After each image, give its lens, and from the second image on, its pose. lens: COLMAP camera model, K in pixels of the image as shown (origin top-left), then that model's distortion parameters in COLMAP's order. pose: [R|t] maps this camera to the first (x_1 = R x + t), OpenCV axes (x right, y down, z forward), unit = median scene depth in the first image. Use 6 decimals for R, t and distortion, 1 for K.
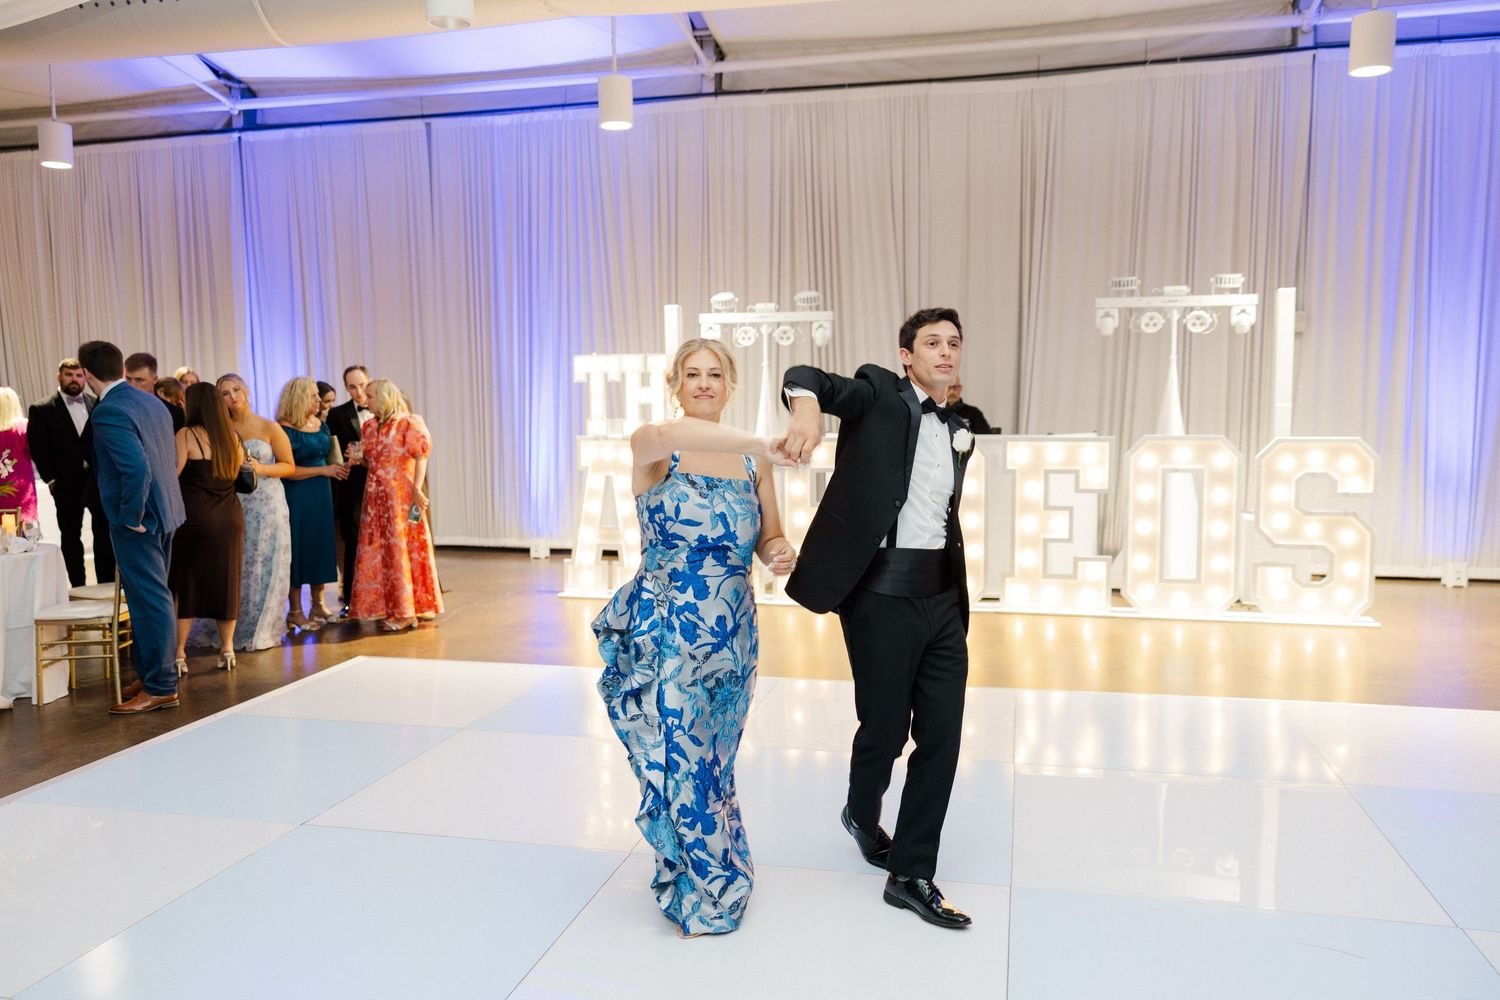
lens RADIAL K [[1174.5, 0, 759.5], [0, 1174.5, 489.3], [0, 0, 1]] dist [0.008288, 0.003398]
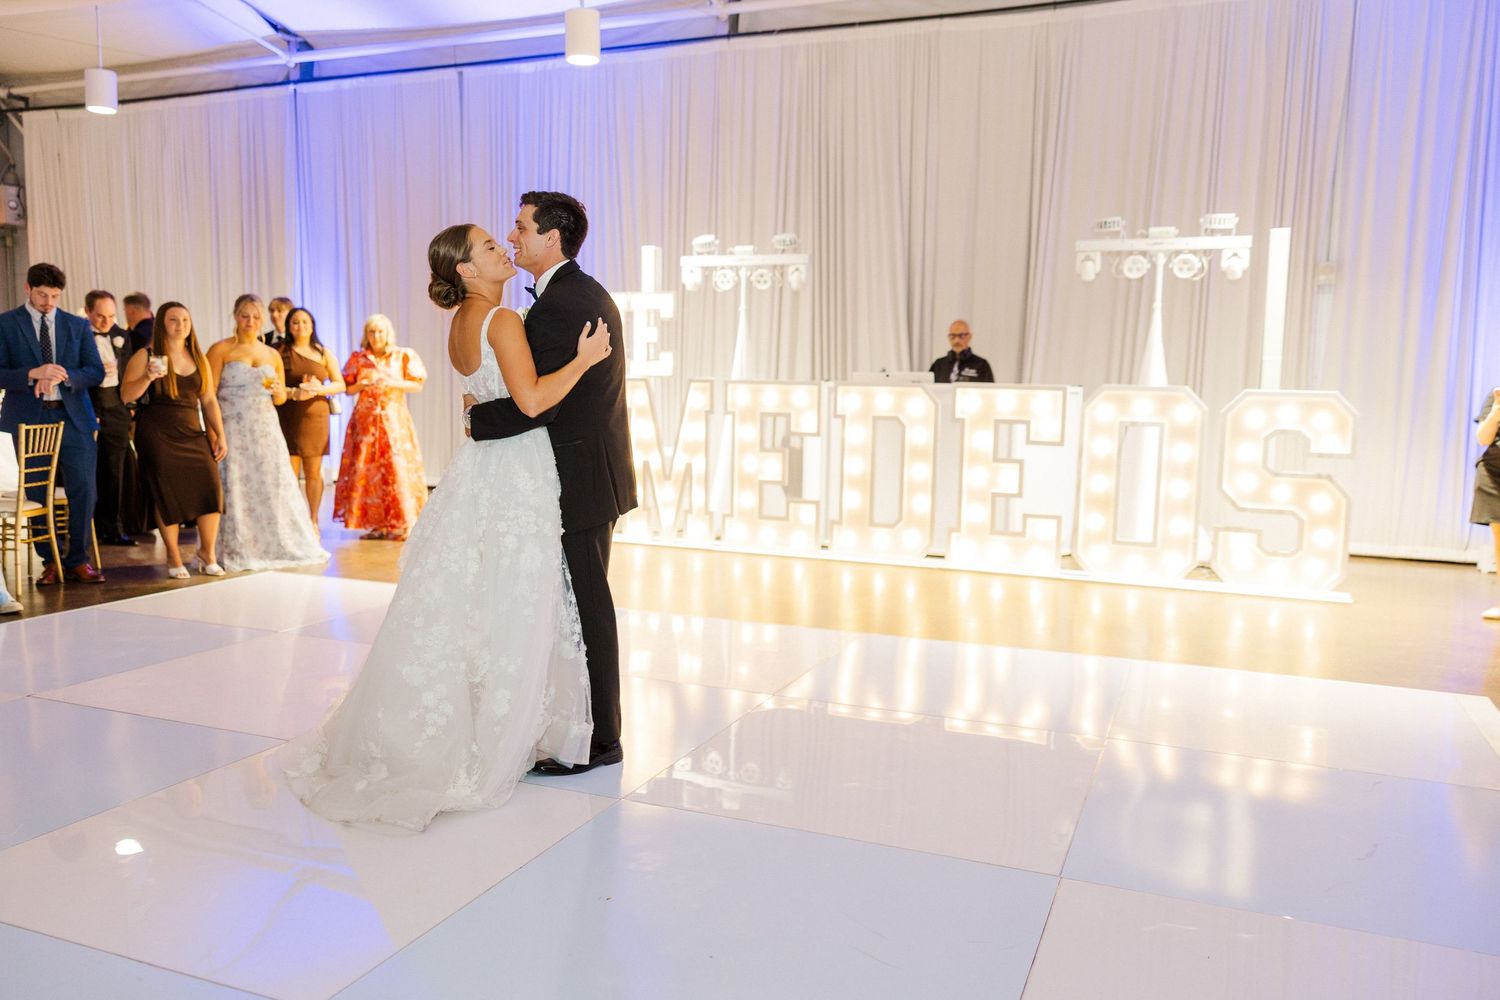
lens RADIAL K [[1174.5, 0, 749.3], [0, 1174.5, 495.8], [0, 0, 1]] dist [0.008288, 0.003398]
pose [[0.987079, 0.043423, -0.154239, 0.185777], [-0.040380, 0.998924, 0.022811, 0.029394], [0.155063, -0.016288, 0.987770, 0.036505]]
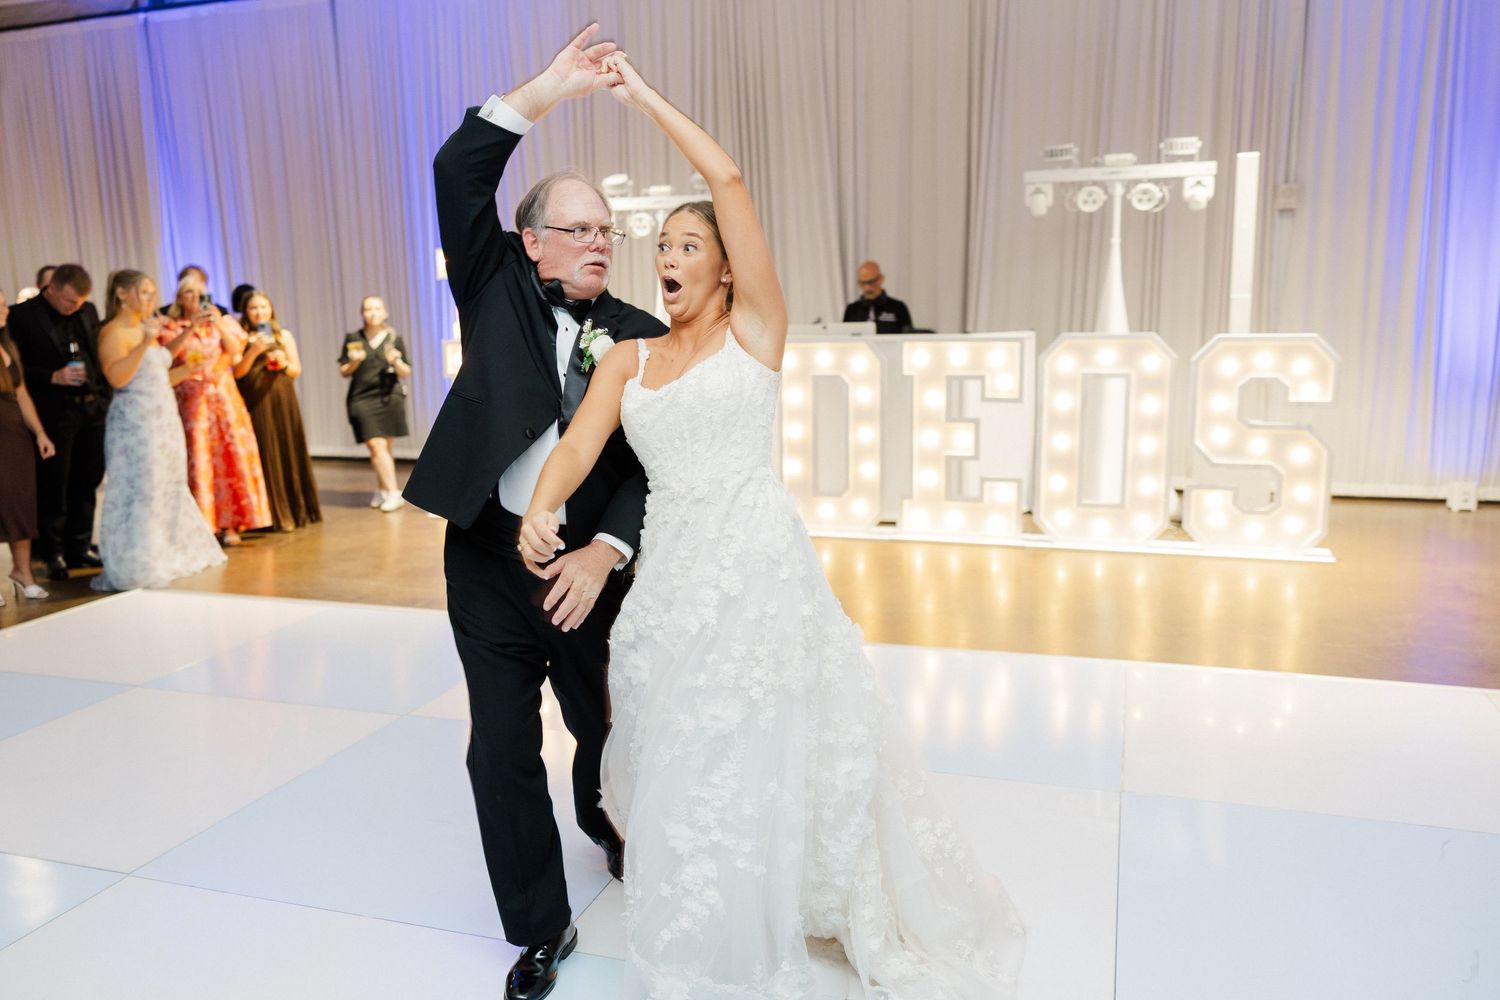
lens RADIAL K [[1174.5, 0, 747.5], [0, 1174.5, 495.3], [0, 0, 1]] dist [0.008288, 0.003398]
pose [[0.995760, 0.004372, -0.091883, 0.167808], [0.003864, 0.996001, 0.089260, -0.006187], [0.091906, -0.089237, 0.991761, 0.120450]]
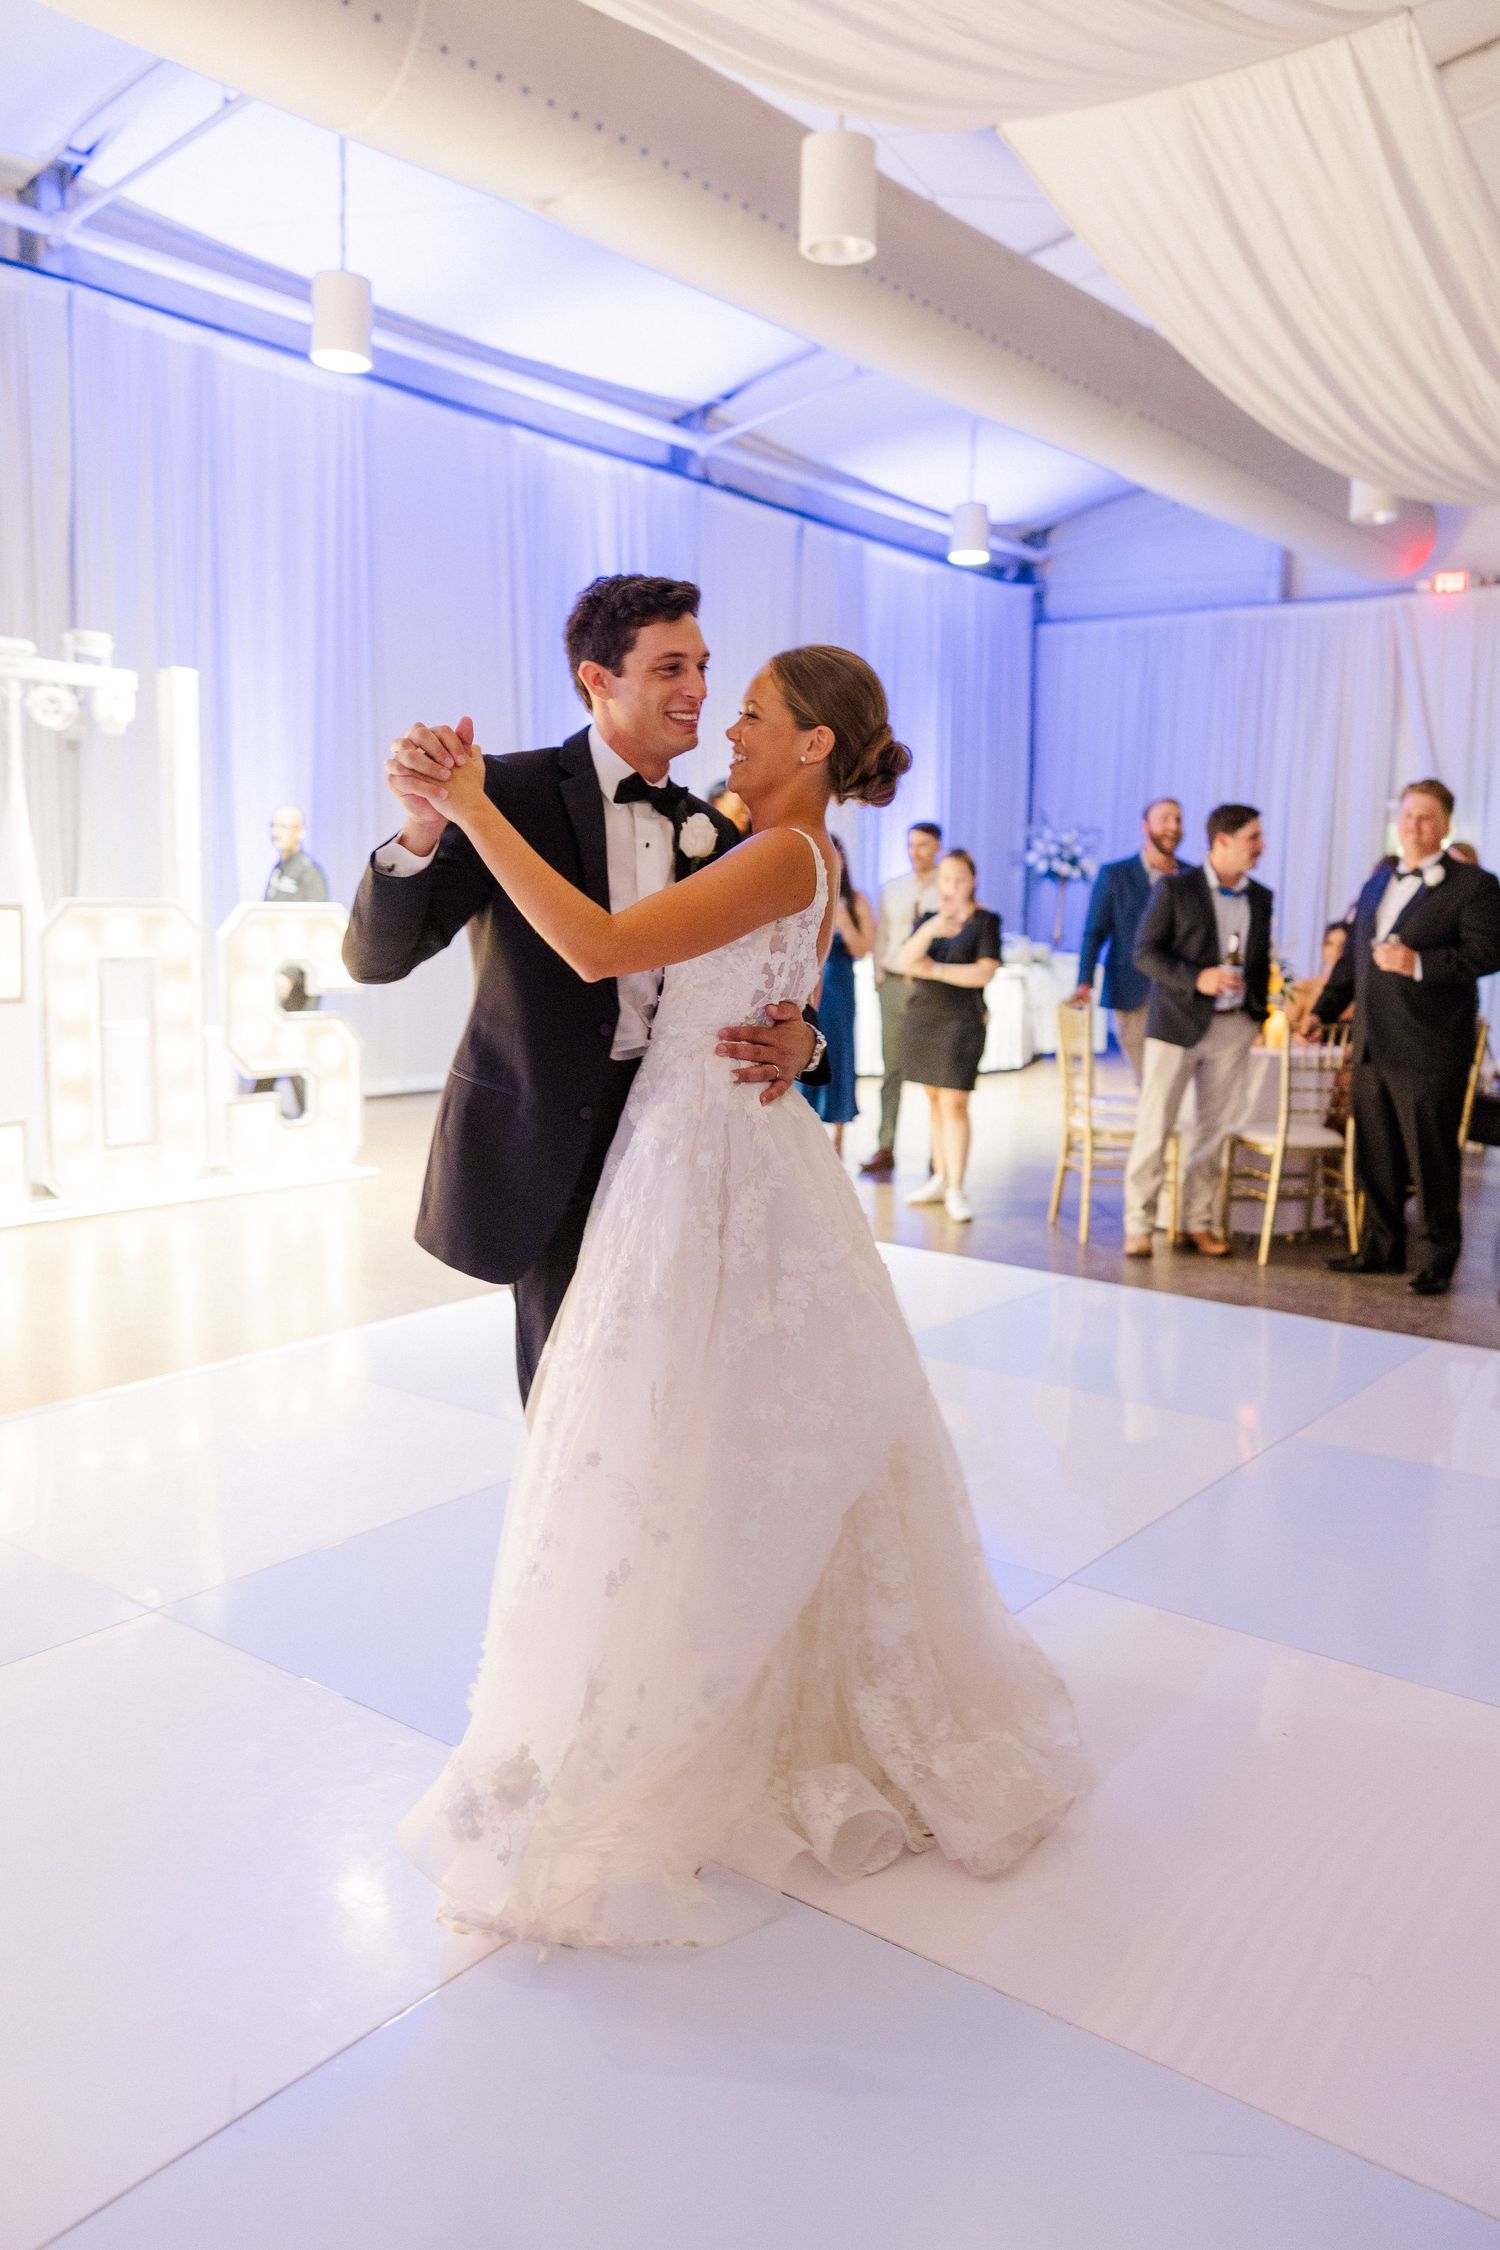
lens RADIAL K [[1761.8, 0, 731.6], [0, 1761.8, 1146.6], [0, 0, 1]] dist [0.008288, 0.003398]
pose [[0.421613, -0.112553, 0.899764, -0.297748], [0.057142, 0.993592, 0.097514, 0.008418], [-0.904974, 0.010301, 0.425343, 0.321539]]
